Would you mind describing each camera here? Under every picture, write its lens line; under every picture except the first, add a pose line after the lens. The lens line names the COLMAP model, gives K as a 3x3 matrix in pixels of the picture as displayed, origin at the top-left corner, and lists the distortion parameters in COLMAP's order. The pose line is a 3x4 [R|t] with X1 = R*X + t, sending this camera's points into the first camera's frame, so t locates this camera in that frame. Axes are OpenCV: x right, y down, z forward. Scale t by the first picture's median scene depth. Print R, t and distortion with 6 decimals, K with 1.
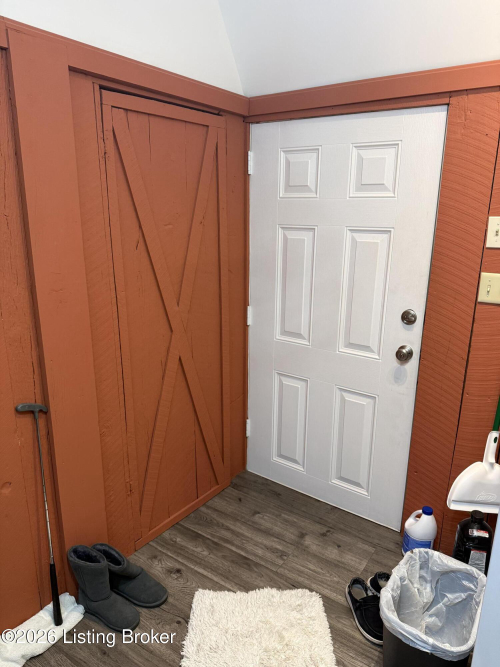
lens RADIAL K [[467.9, 0, 250.0], [0, 467.9, 333.5], [0, 0, 1]] dist [0.082388, -0.150139]
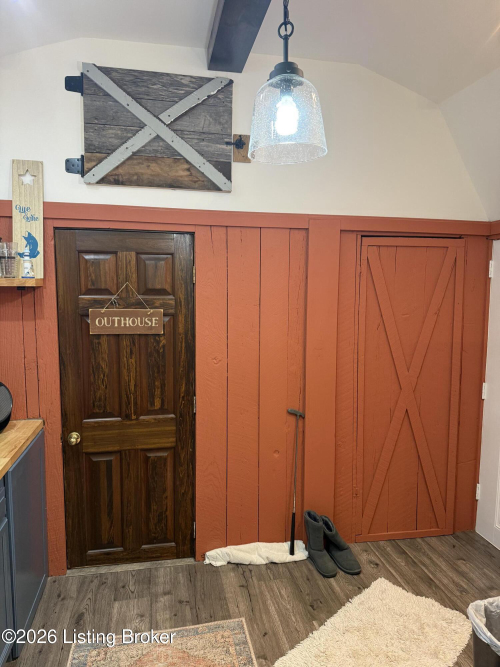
lens RADIAL K [[467.9, 0, 250.0], [0, 467.9, 333.5], [0, 0, 1]] dist [0.082388, -0.150139]
pose [[0.713878, 0.061708, -0.697546, 0.482995], [-0.183996, 0.977639, -0.101817, 0.059053], [0.675666, 0.201030, 0.709269, -0.331890]]
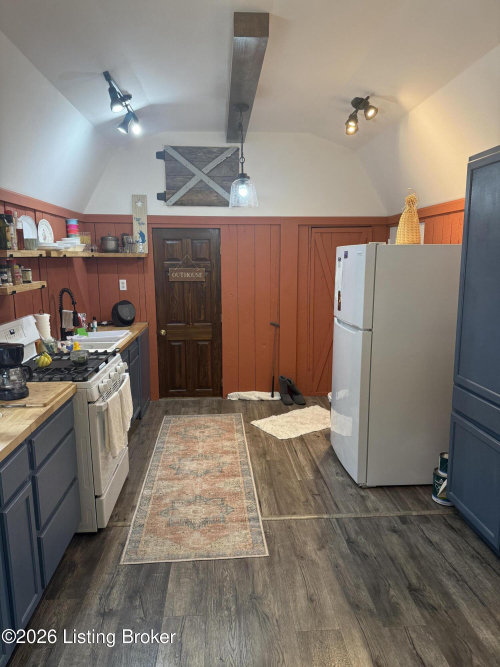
lens RADIAL K [[464.9, 0, 247.8], [0, 464.9, 340.1], [0, 0, 1]] dist [0.148377, -0.293045]
pose [[0.615900, 0.123687, -0.778055, 1.536347], [-0.198899, 0.980019, -0.001653, 0.239539], [0.762304, 0.155772, 0.628194, -0.925118]]
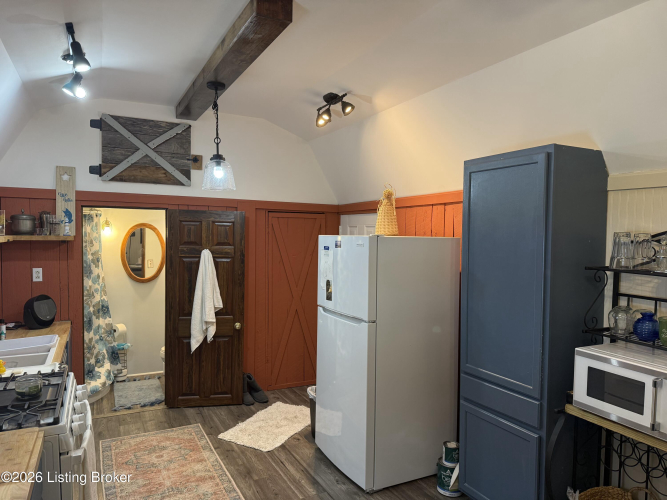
lens RADIAL K [[467.9, 0, 334.9], [0, 467.9, 254.1], [0, 0, 1]] dist [0.082388, -0.150139]
pose [[0.879499, 0.018973, -0.475522, 1.186932], [-0.128435, 0.971592, -0.198780, 0.228542], [0.458242, 0.235901, 0.856951, -1.047566]]
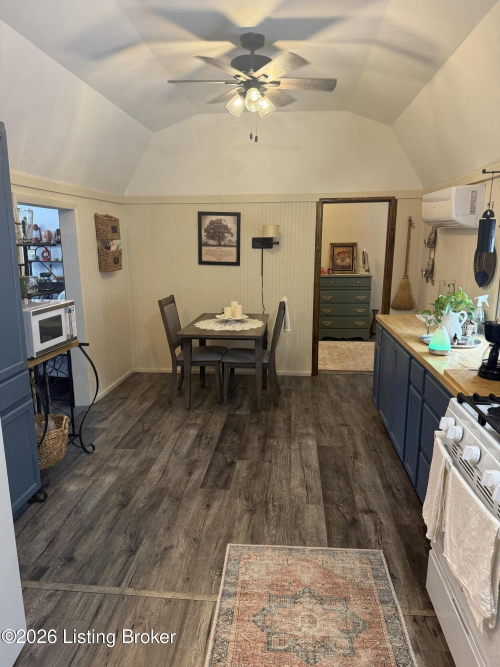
lens RADIAL K [[467.9, 0, 250.0], [0, 467.9, 333.5], [0, 0, 1]] dist [0.082388, -0.150139]
pose [[-0.490114, -0.181414, 0.852571, -0.292654], [0.229151, 0.916882, 0.326829, -0.087538], [-0.840999, 0.355551, -0.407805, 0.245971]]
